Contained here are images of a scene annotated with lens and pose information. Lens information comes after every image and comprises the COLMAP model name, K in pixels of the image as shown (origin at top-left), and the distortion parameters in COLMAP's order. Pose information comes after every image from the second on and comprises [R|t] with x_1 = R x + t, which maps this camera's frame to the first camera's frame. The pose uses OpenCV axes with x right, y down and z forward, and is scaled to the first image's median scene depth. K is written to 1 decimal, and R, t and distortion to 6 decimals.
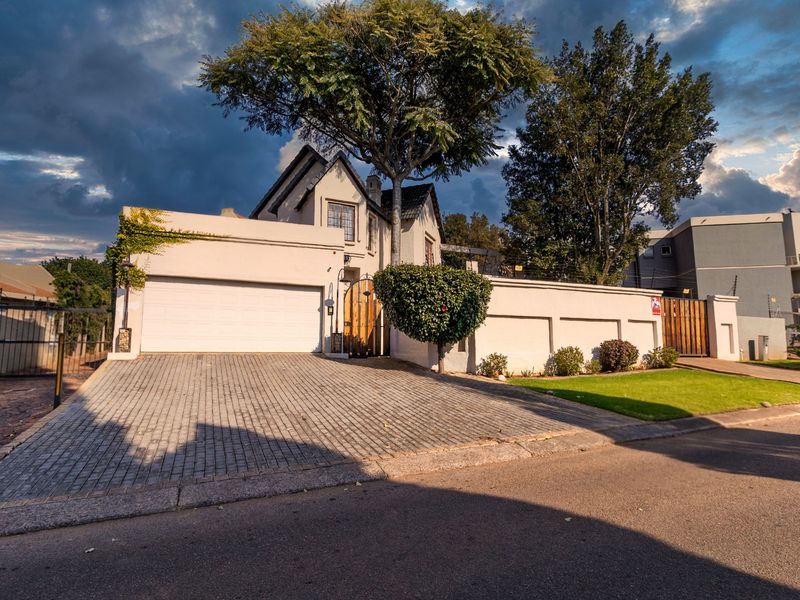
lens RADIAL K [[418.7, 0, 342.6], [0, 418.7, 306.6], [0, 0, 1]] dist [0.001870, 0.002263]
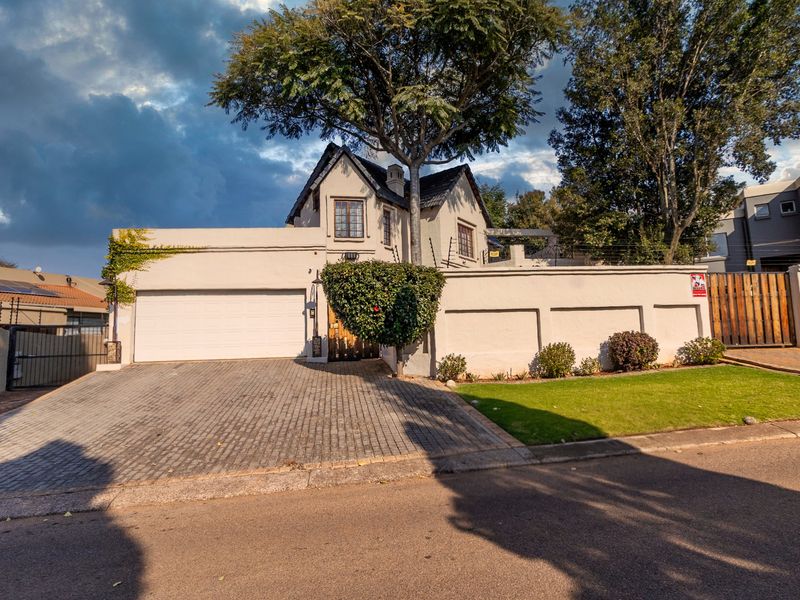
lens RADIAL K [[418.7, 0, 367.9], [0, 418.7, 305.2], [0, 0, 1]] dist [0.001870, 0.002263]
pose [[0.968889, -0.058191, -0.240558, 0.338222], [0.060822, 0.998142, 0.003521, -0.004697], [0.239907, -0.018043, 0.970628, 0.087399]]
